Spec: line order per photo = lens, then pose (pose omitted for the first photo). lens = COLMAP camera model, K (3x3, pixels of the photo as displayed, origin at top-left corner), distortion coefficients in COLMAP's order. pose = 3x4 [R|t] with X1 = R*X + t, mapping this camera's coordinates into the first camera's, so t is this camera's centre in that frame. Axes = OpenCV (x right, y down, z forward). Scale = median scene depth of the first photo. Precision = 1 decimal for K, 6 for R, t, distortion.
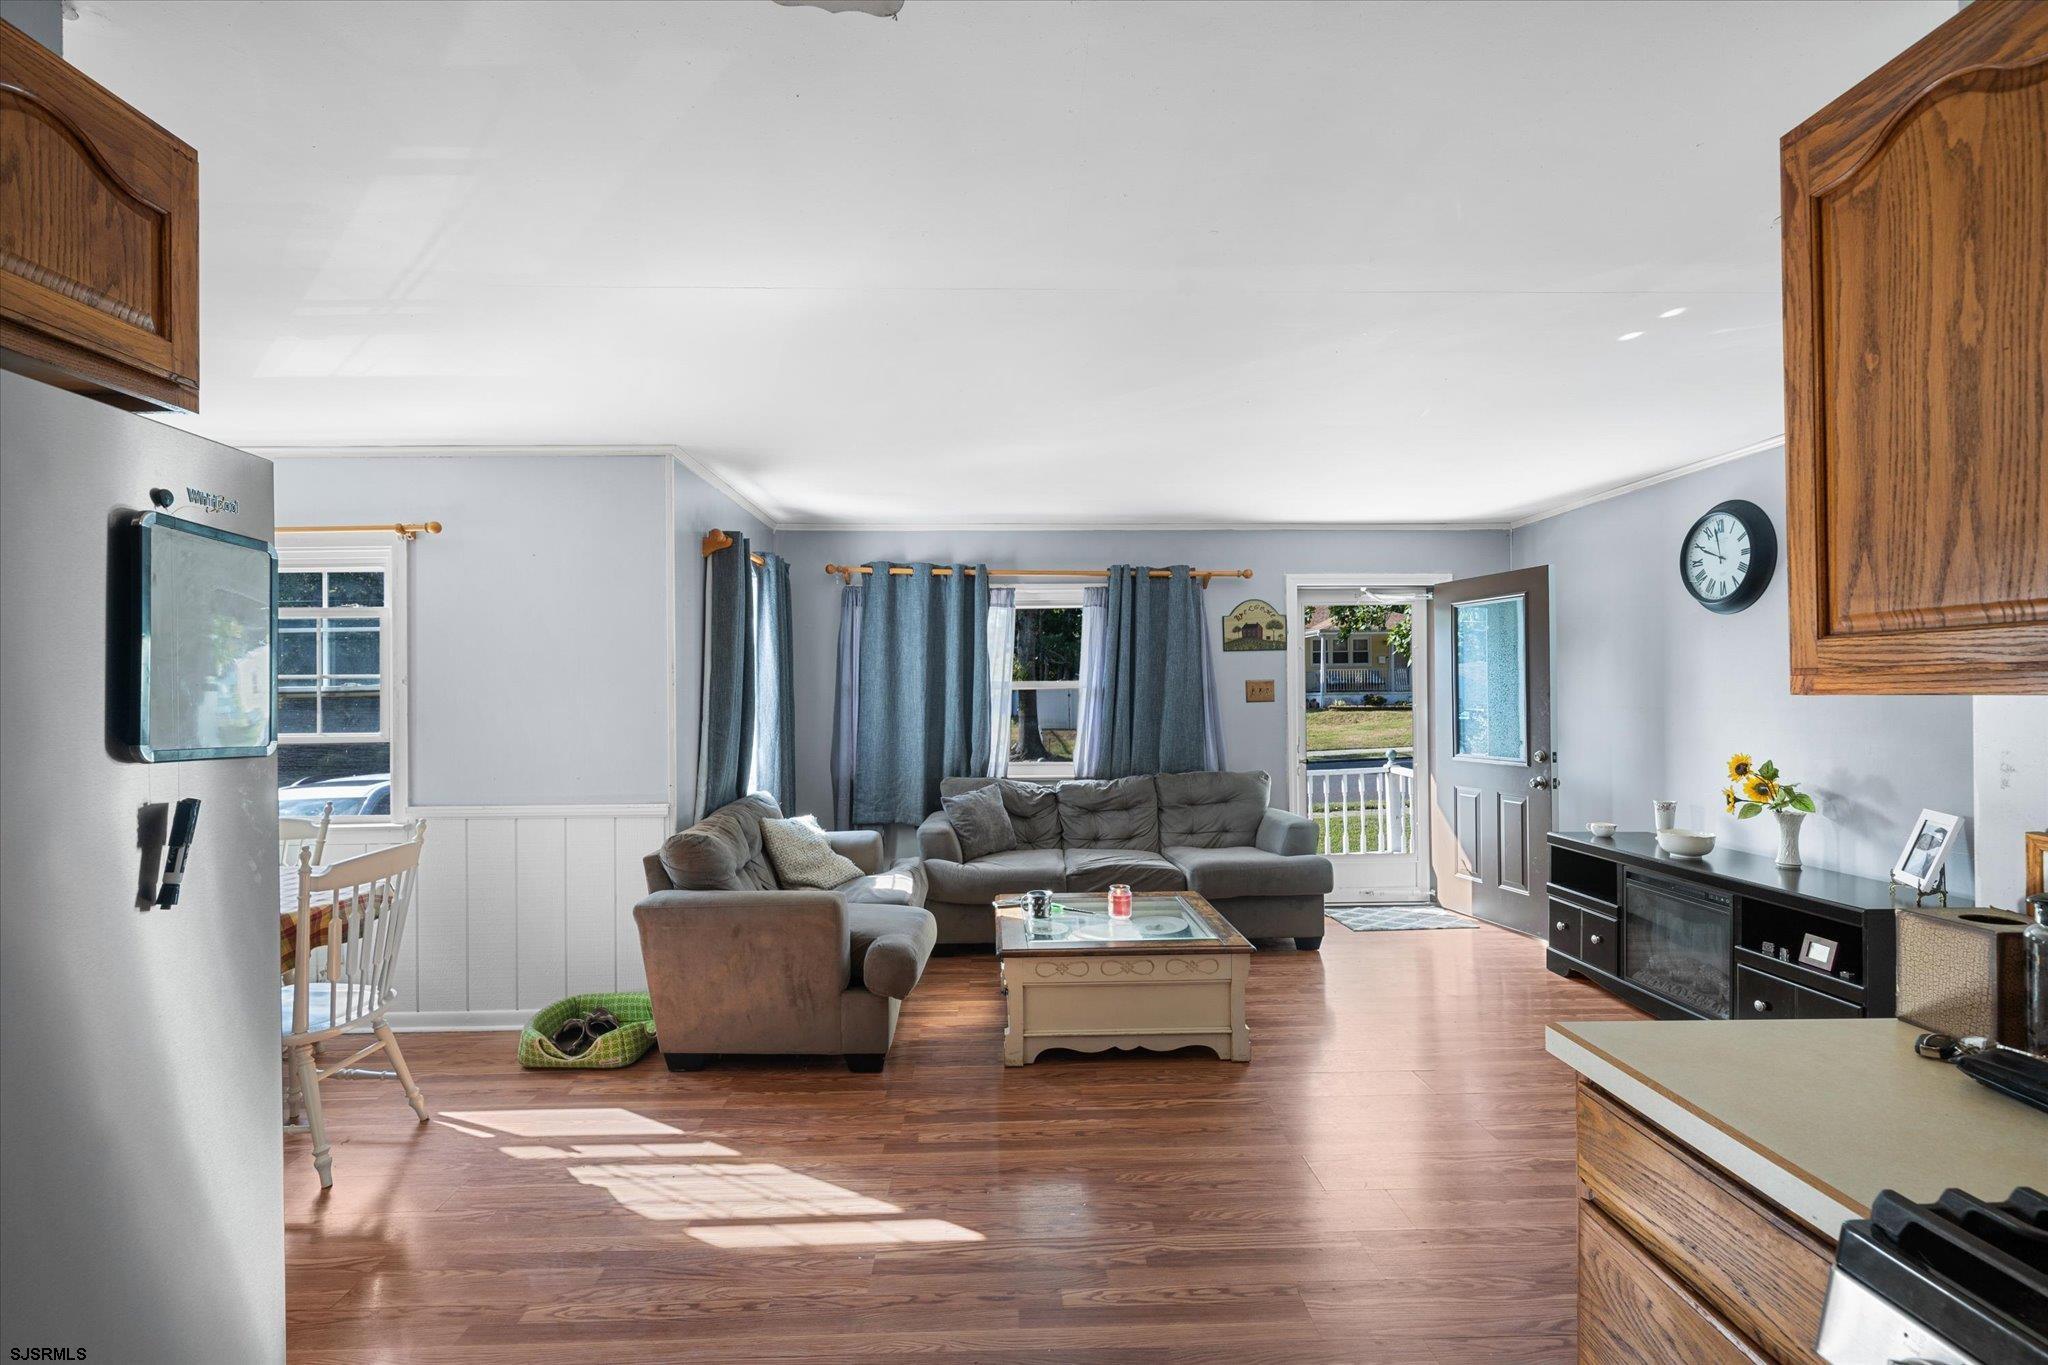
lens RADIAL K [[947.9, 0, 1025.9], [0, 947.9, 677.8], [0, 0, 1]] dist [0.004039, 0.000155]
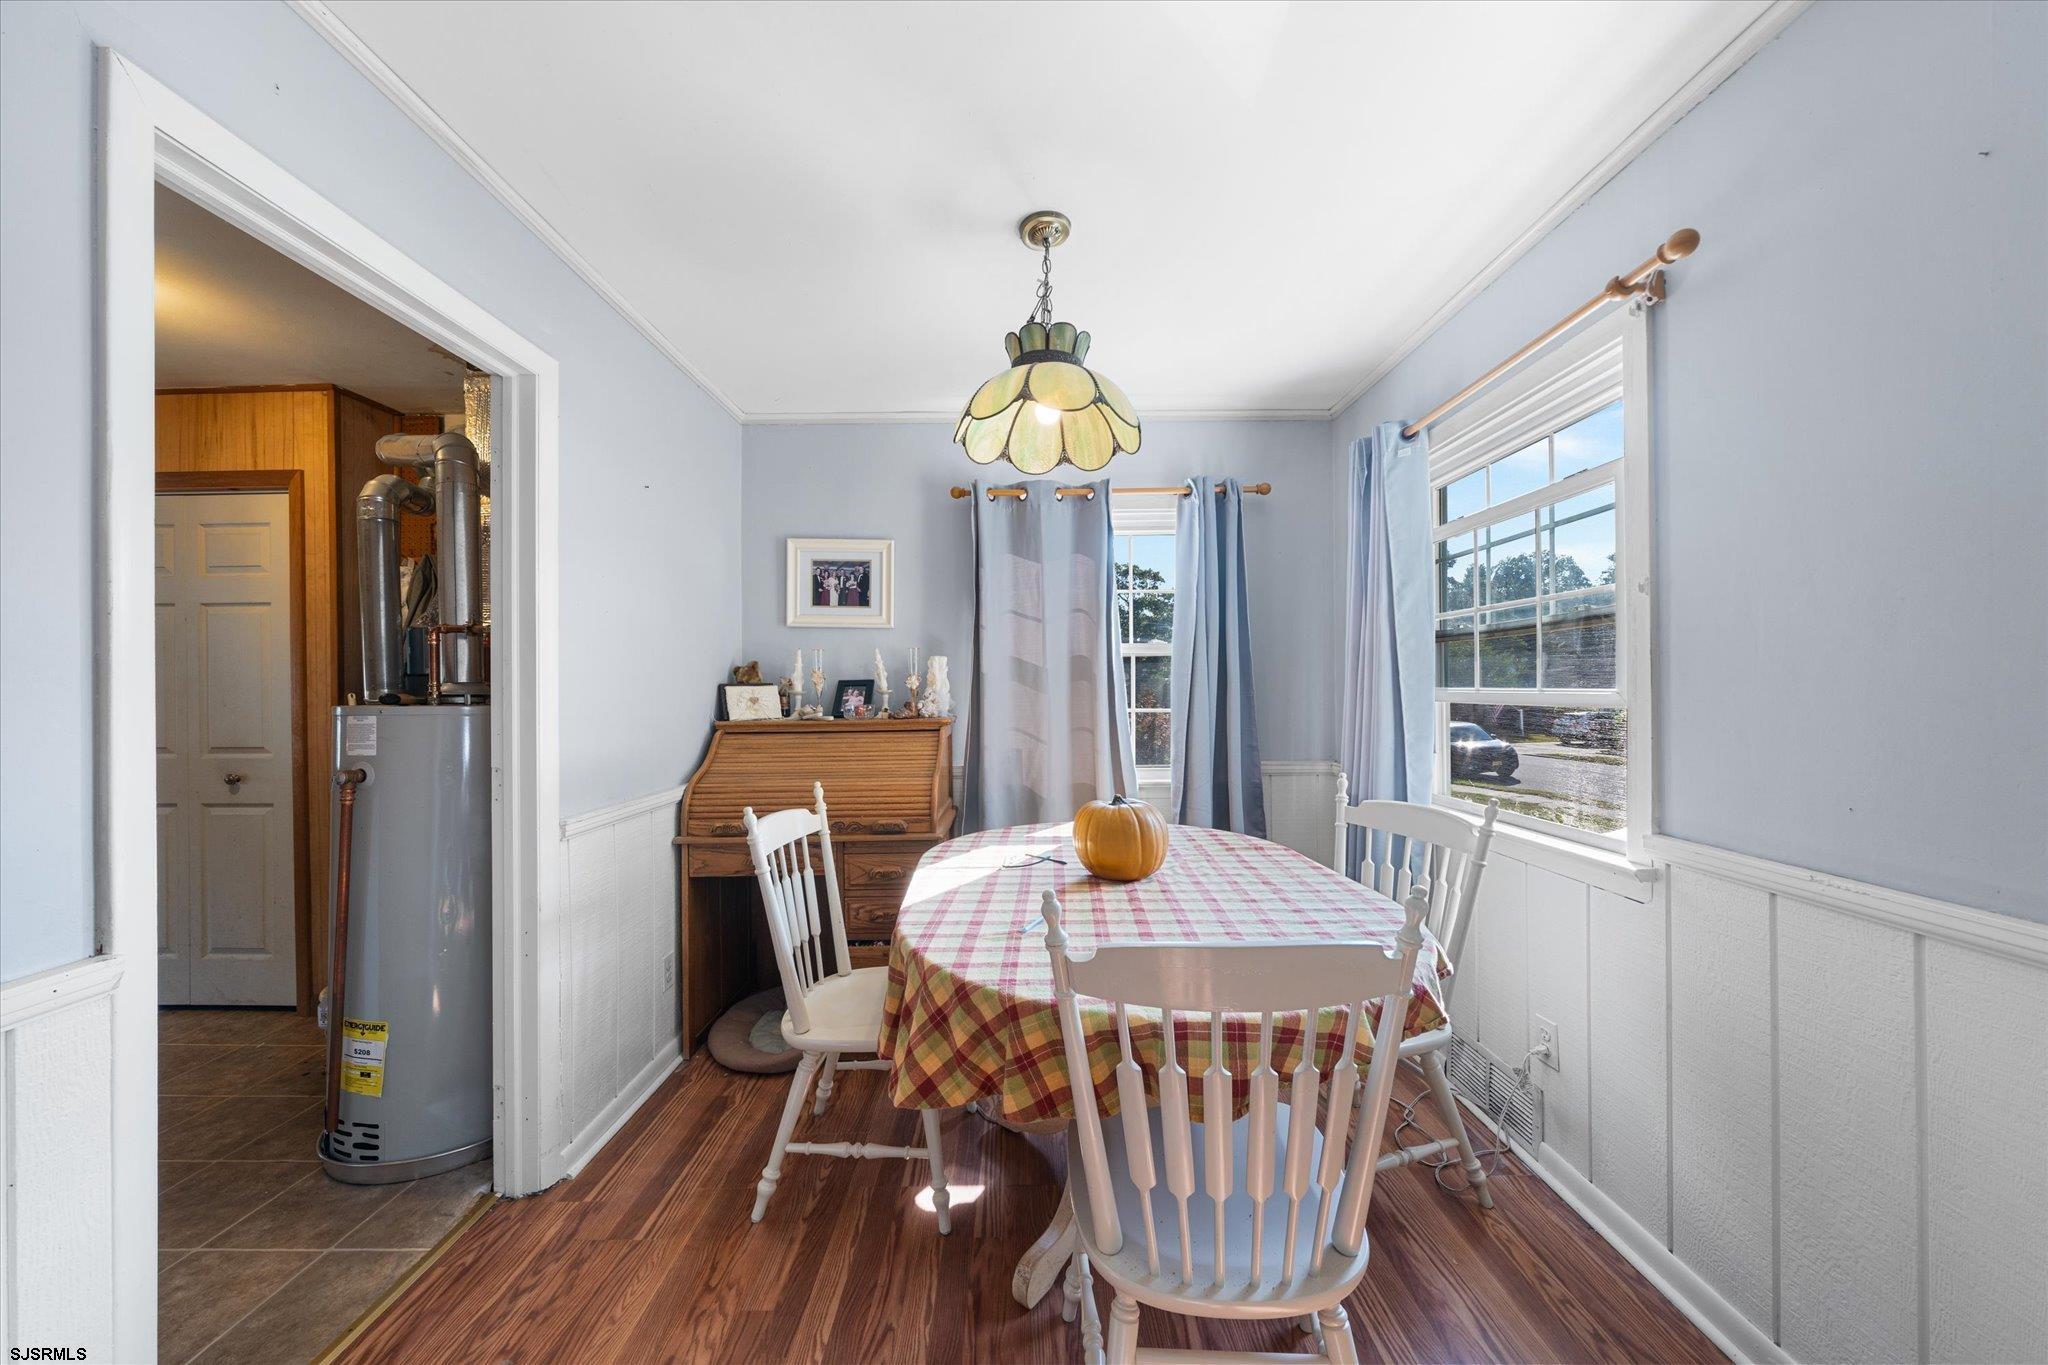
lens RADIAL K [[700.0, 0, 1023.5], [0, 700.0, 687.9], [0, 0, 1]] dist [-0.005126, -0.000117]
pose [[-0.033310, 0.010474, -0.999390, -0.257892], [0.021391, 0.999724, 0.009765, 0.044463], [0.999216, -0.021052, -0.033524, 0.650415]]
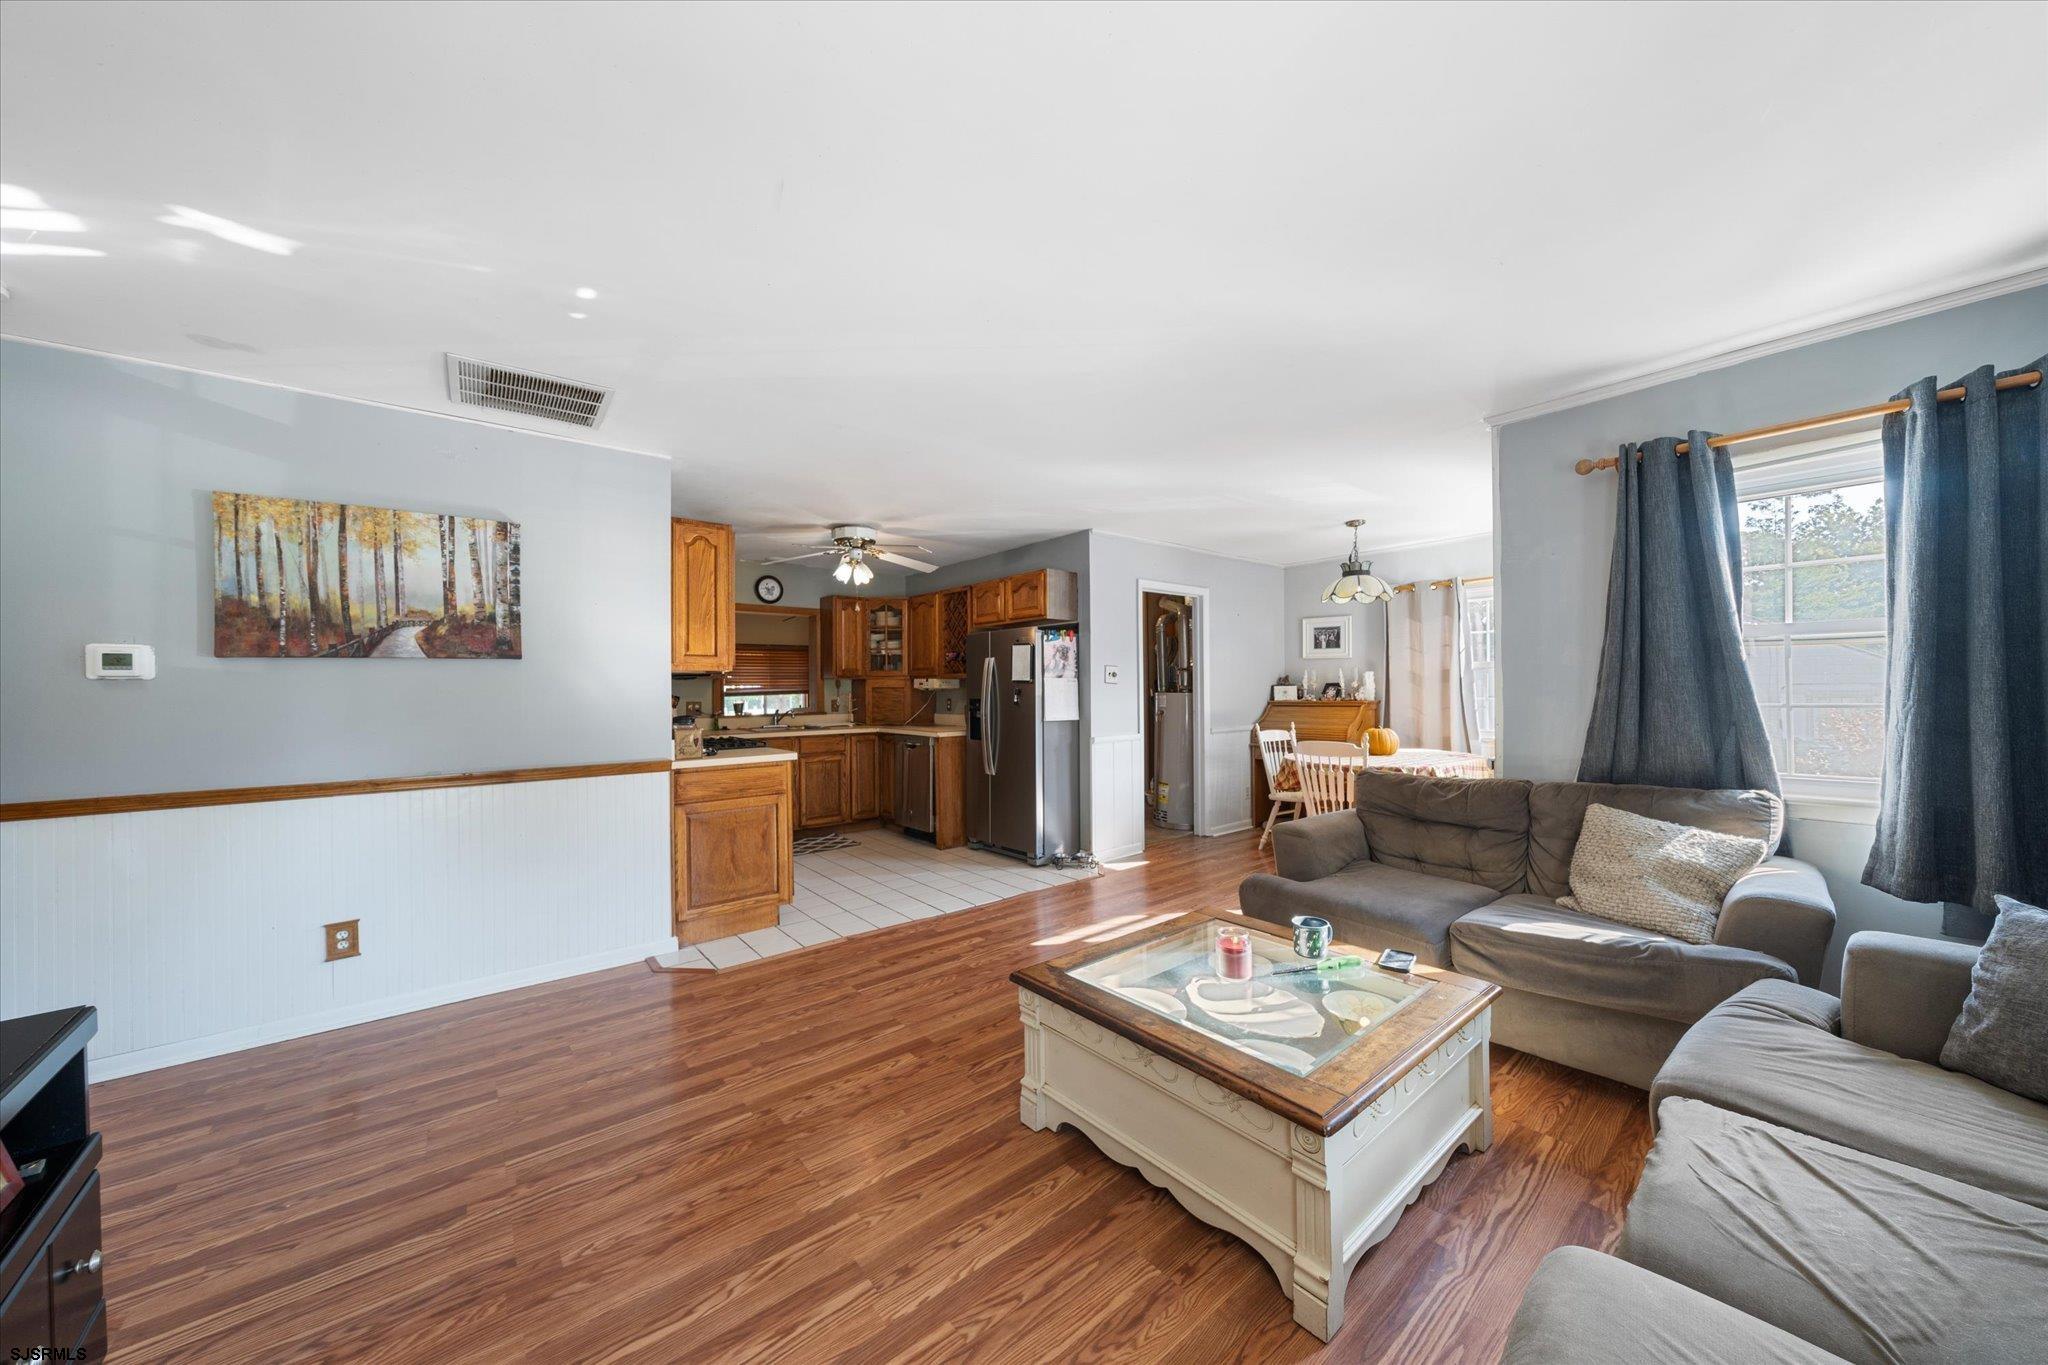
lens RADIAL K [[700.0, 0, 1021.3], [0, 700.0, 686.2], [0, 0, 1]] dist [-0.005126, -0.000117]
pose [[-0.794450, 0.014689, -0.607153, 0.511683], [0.026058, 0.999611, -0.009912, 0.044374], [0.606771, -0.023695, -0.794523, 1.264134]]
